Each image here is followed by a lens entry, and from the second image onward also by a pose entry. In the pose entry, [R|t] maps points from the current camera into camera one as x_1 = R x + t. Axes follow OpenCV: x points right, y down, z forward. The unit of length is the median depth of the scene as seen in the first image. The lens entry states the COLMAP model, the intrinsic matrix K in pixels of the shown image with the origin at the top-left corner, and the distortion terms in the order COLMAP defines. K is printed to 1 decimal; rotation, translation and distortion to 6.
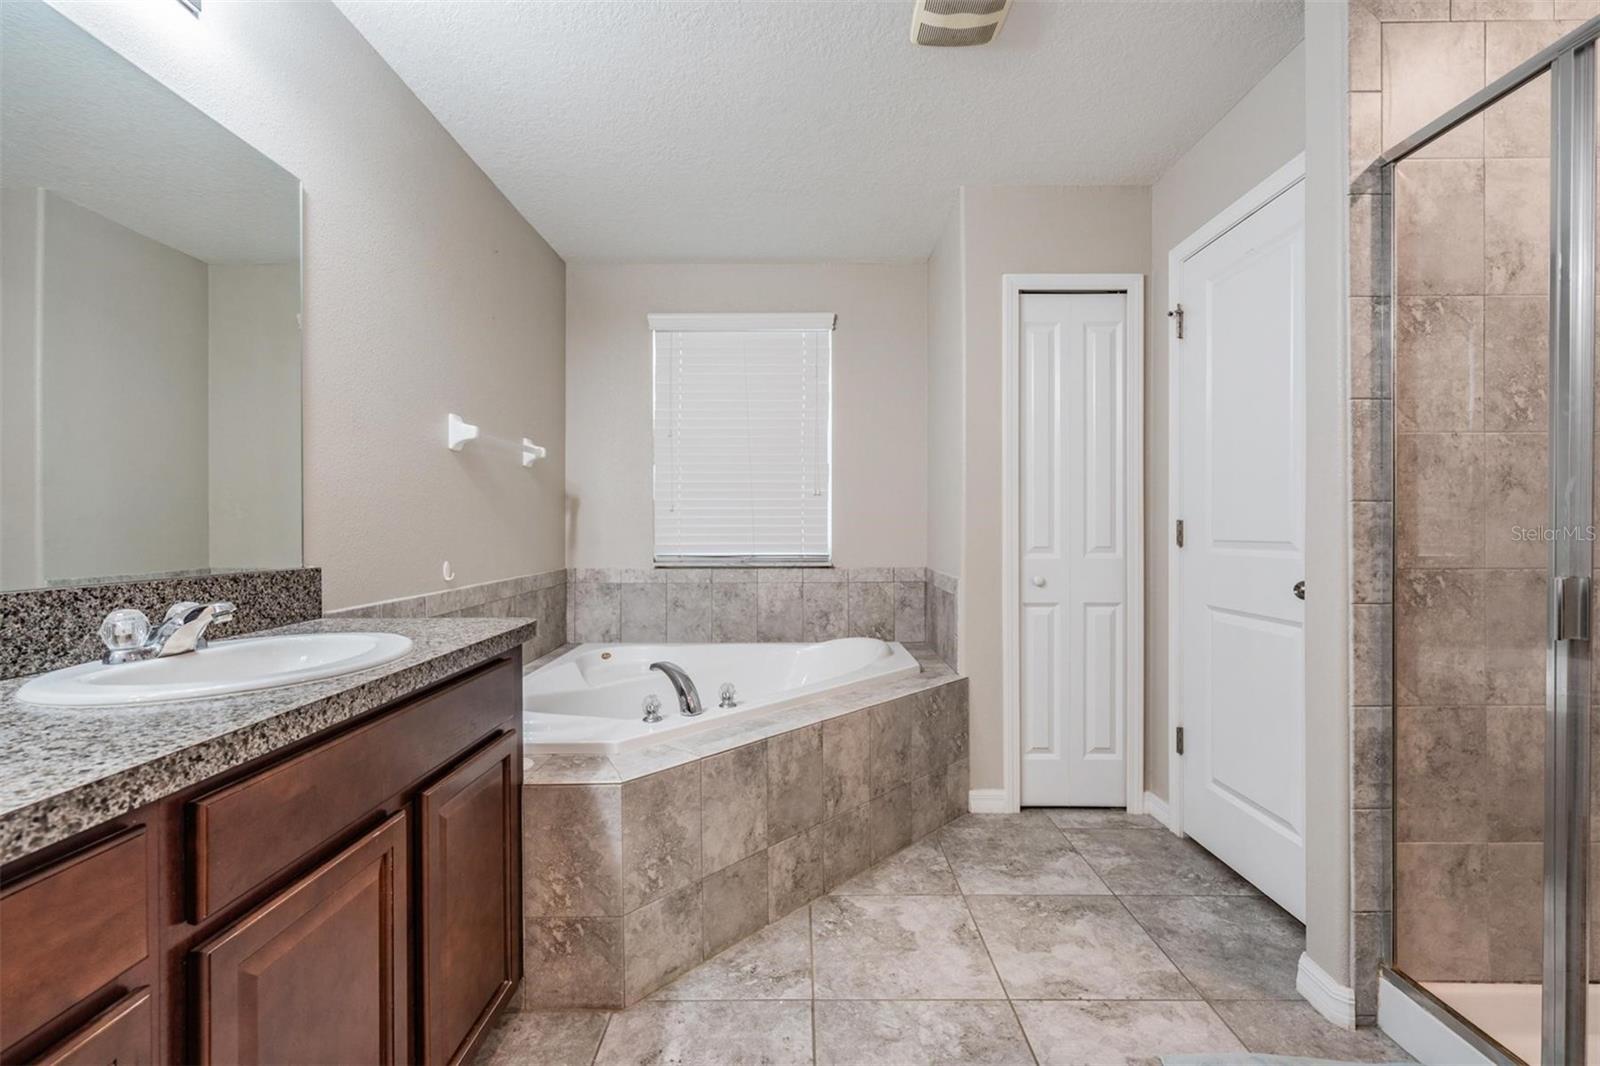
lens RADIAL K [[686.3, 0, 800.0], [0, 686.3, 533.0], [0, 0, 1]] dist [-0.017747, 0.000250]
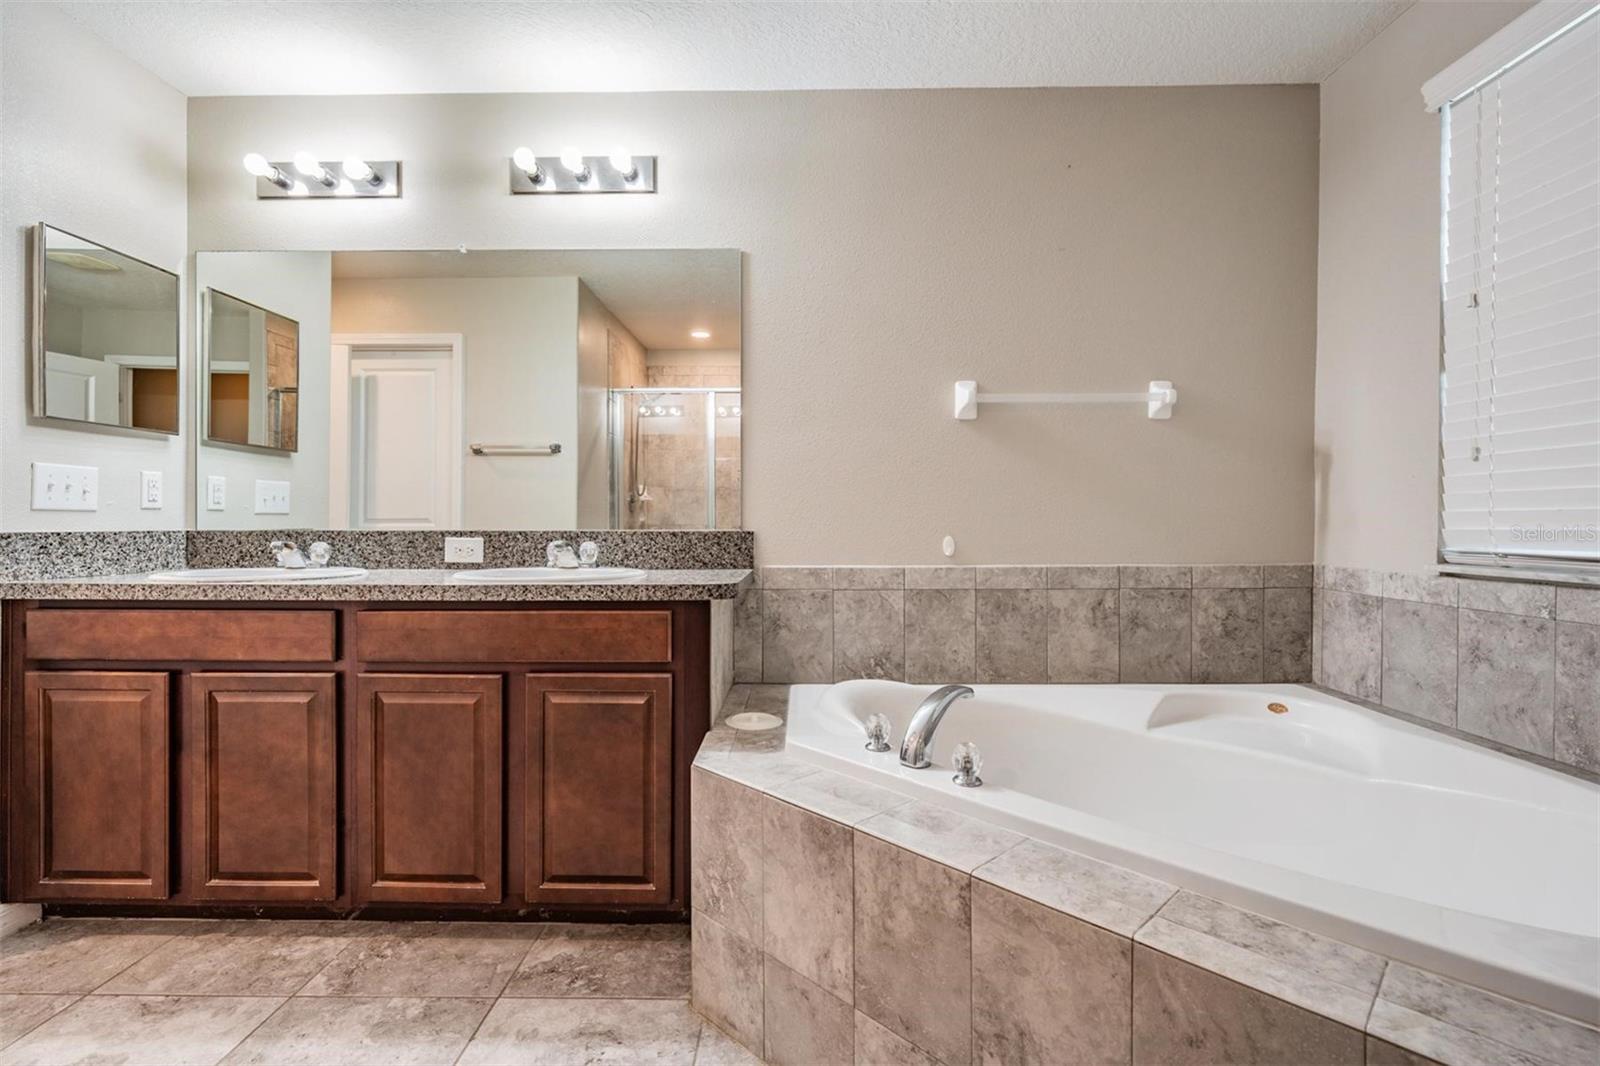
lens RADIAL K [[705.0, 0, 800.0], [0, 705.0, 533.0], [0, 0, 1]] dist [-0.003150, -0.000561]
pose [[-0.019764, 0.017037, -0.999660, 0.563782], [-0.006974, 0.999828, 0.017177, 0.025062], [0.999780, 0.007311, -0.019642, 0.940850]]
